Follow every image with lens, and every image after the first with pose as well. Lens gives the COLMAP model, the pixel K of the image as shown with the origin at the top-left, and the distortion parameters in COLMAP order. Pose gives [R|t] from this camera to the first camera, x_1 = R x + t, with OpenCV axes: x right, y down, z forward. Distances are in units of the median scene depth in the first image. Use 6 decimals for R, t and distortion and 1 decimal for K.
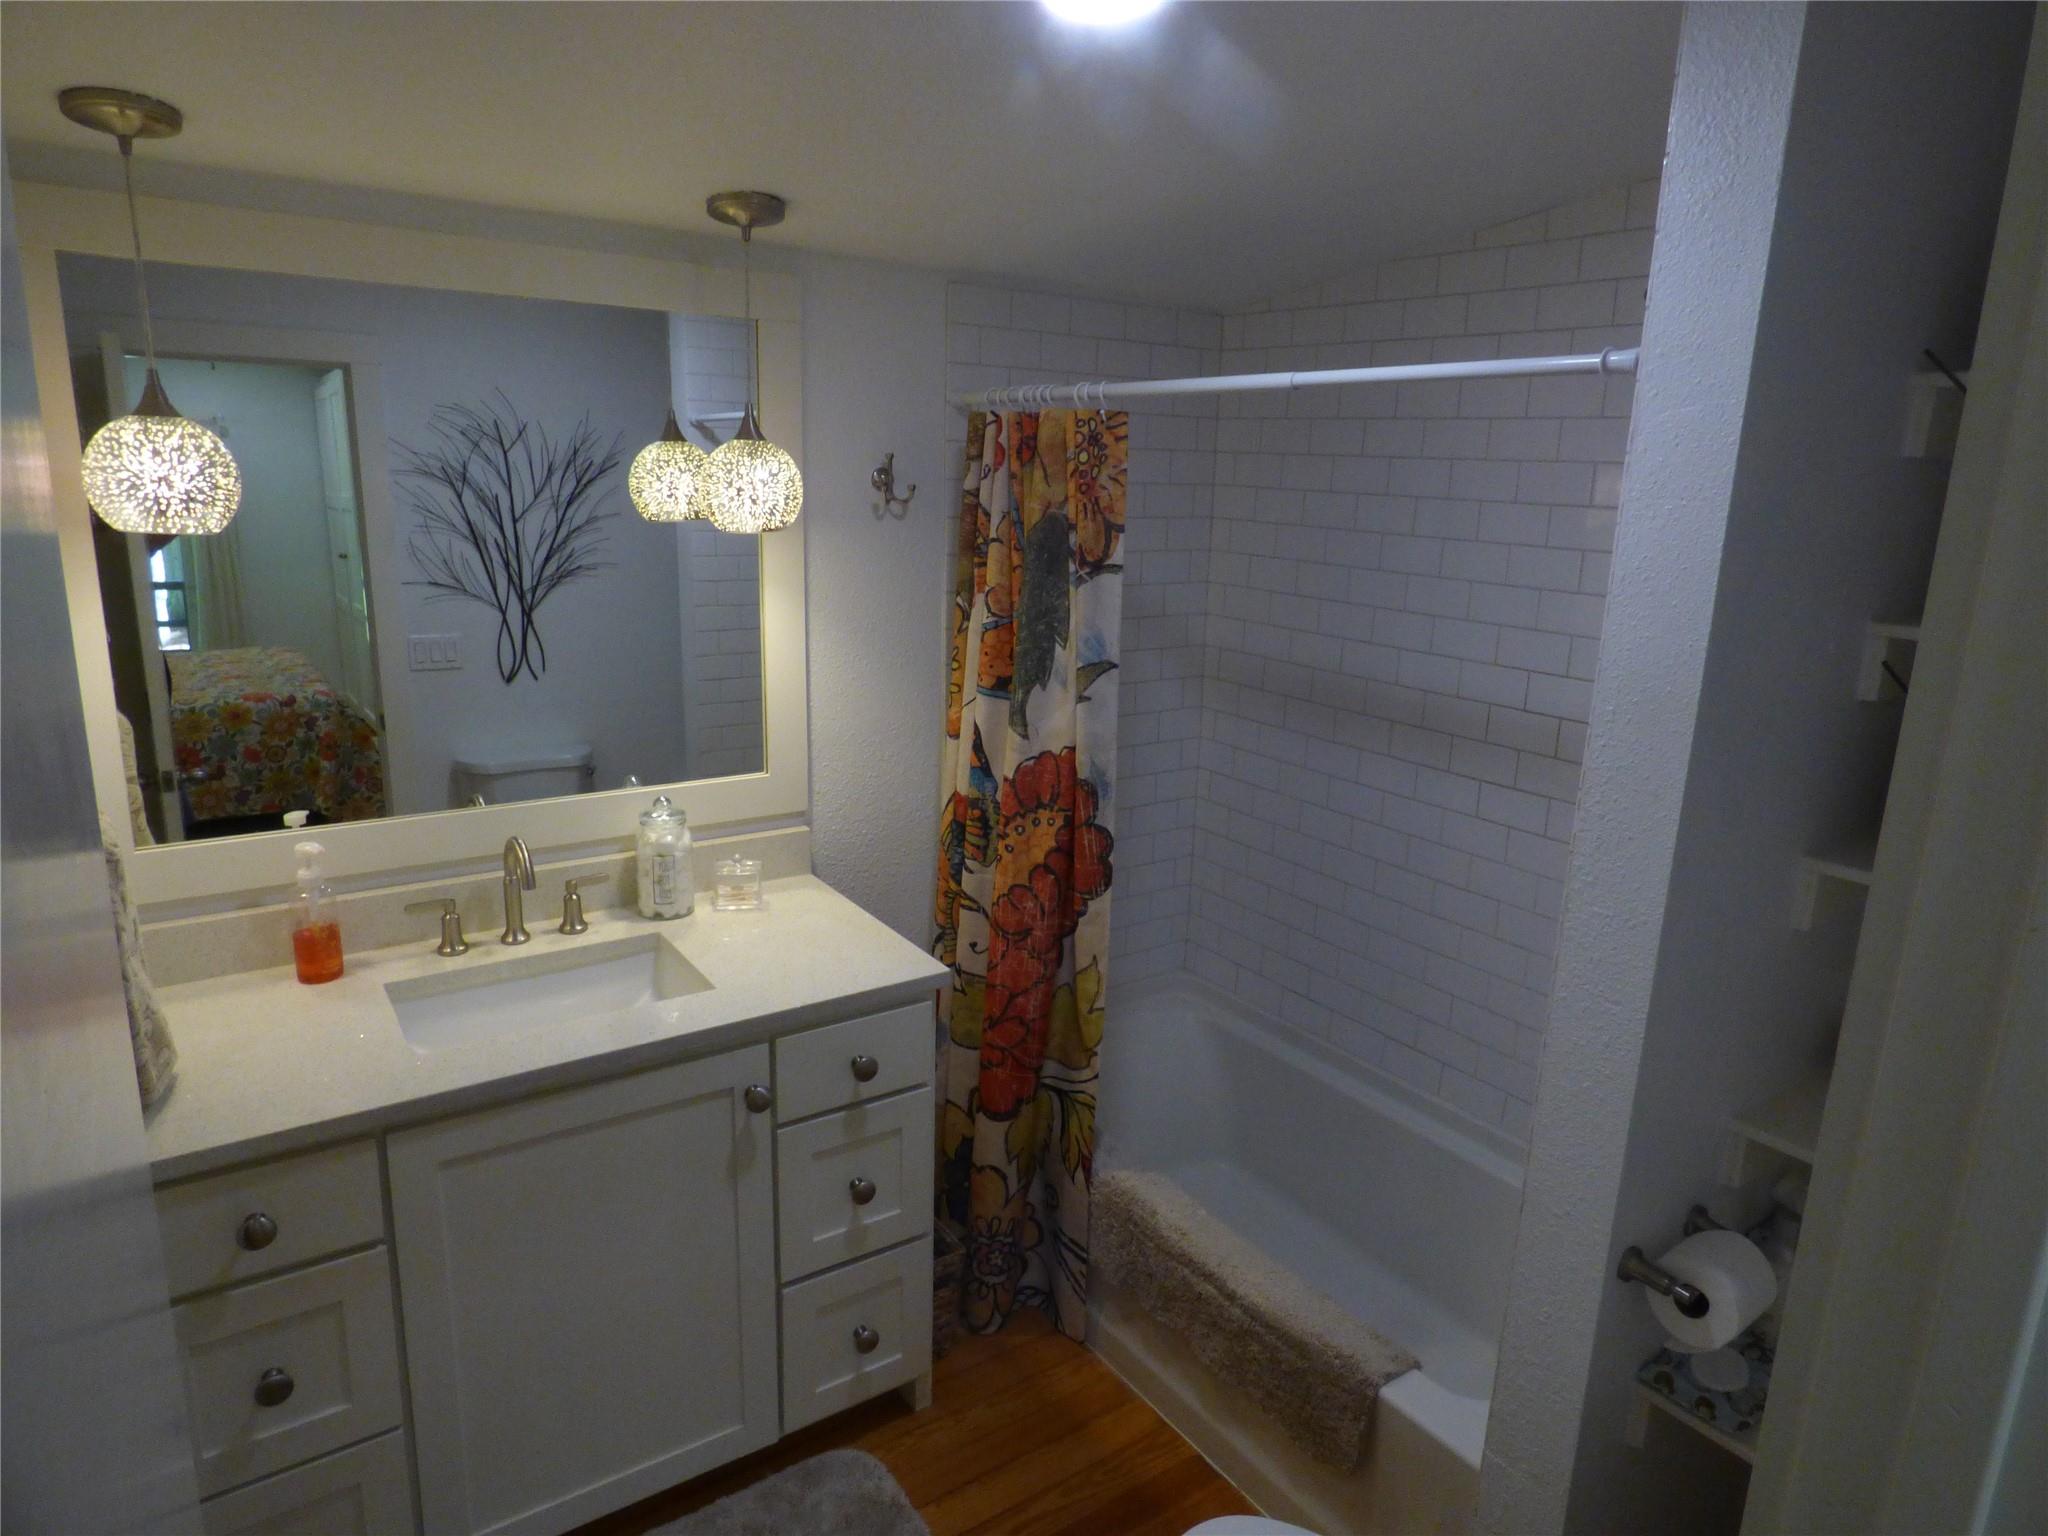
lens RADIAL K [[1272.0, 0, 1024.0], [0, 1272.0, 768.0], [0, 0, 1]] dist [-0.003041, -0.001747]
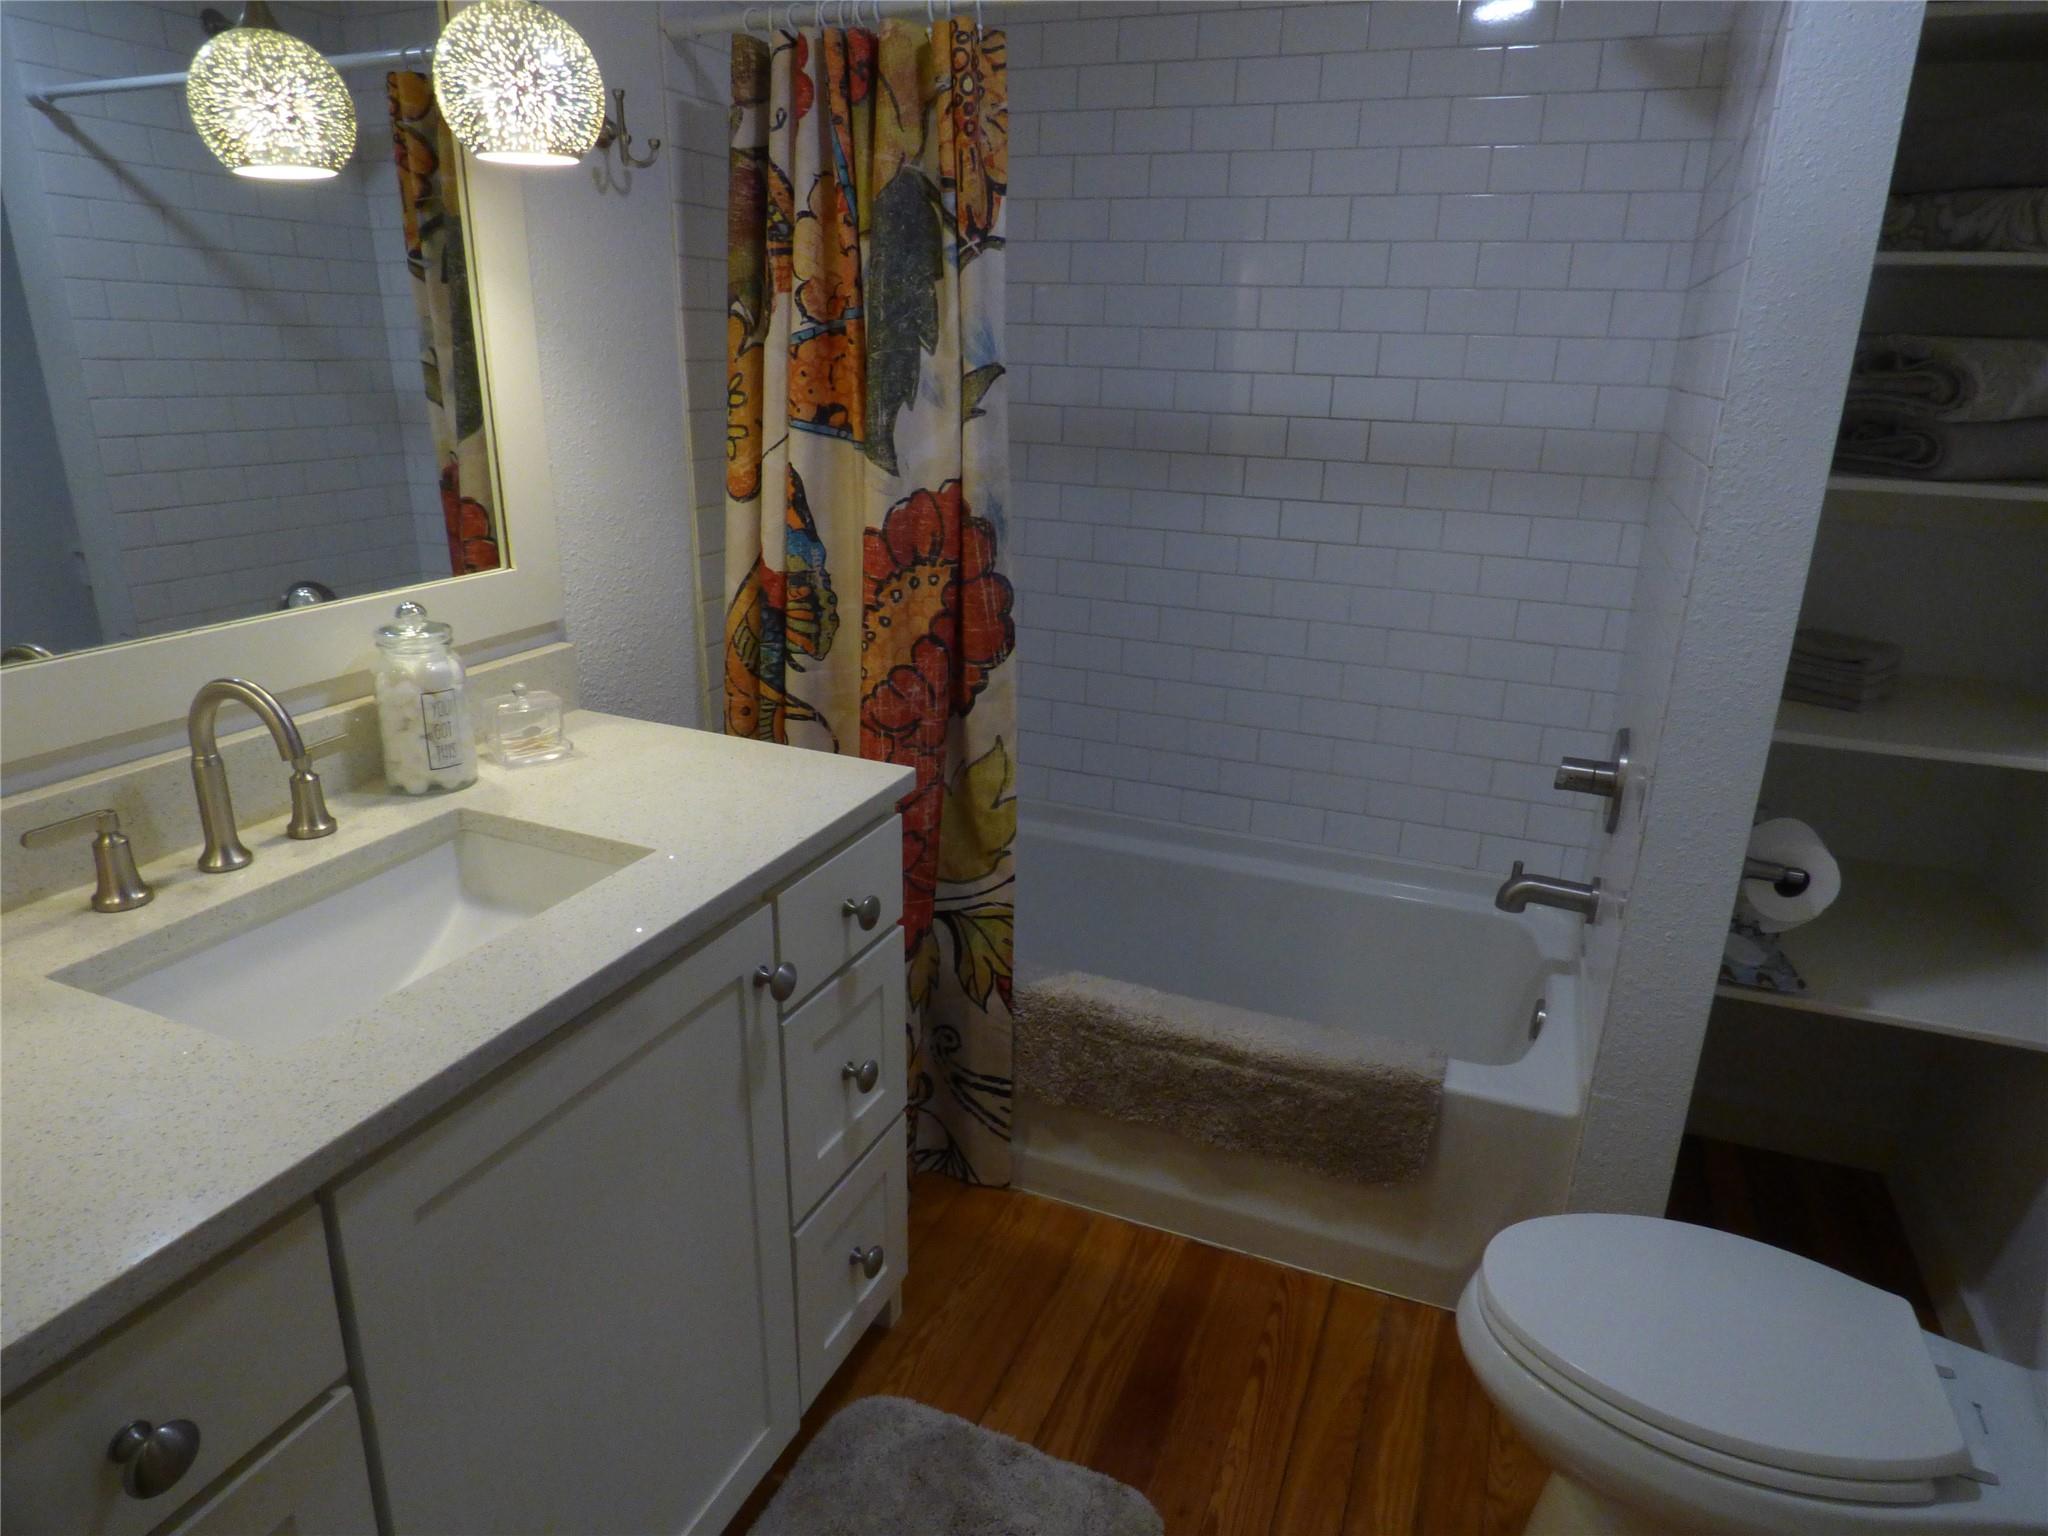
lens RADIAL K [[1259.5, 0, 1024.0], [0, 1259.5, 768.0], [0, 0, 1]] dist [-0.015255, 0.005220]
pose [[0.828502, -0.184327, 0.528779, -0.373181], [0.134211, 0.982113, 0.132069, 0.061792], [-0.543664, -0.038451, 0.838421, 0.301485]]
